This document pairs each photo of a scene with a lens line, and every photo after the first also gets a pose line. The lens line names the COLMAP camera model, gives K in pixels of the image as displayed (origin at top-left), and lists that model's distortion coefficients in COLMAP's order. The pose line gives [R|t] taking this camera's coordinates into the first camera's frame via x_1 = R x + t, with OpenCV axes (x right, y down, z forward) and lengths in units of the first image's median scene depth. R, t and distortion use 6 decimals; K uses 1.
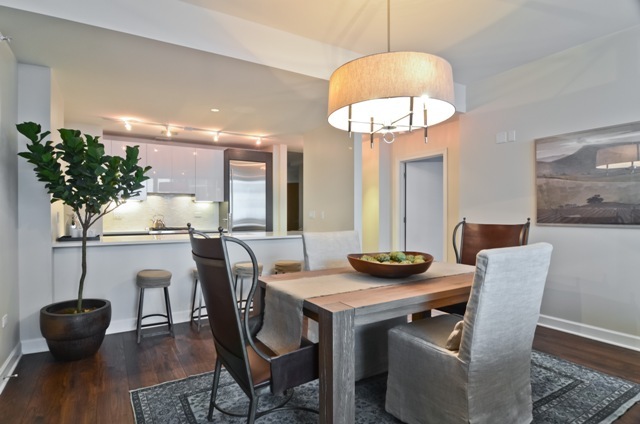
lens RADIAL K [[341.0, 0, 318.9], [0, 341.0, 211.3], [0, 0, 1]] dist [-0.003756, -0.002513]
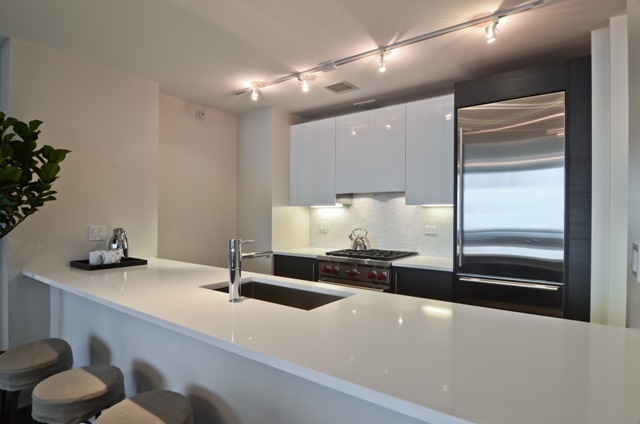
lens RADIAL K [[341.0, 0, 320.5], [0, 341.0, 213.3], [0, 0, 1]] dist [-0.003756, -0.002513]
pose [[0.387721, -0.005906, -0.921758, 0.074677], [-0.004619, 0.999954, -0.008350, -0.011726], [0.921765, 0.007495, 0.387676, 0.667252]]
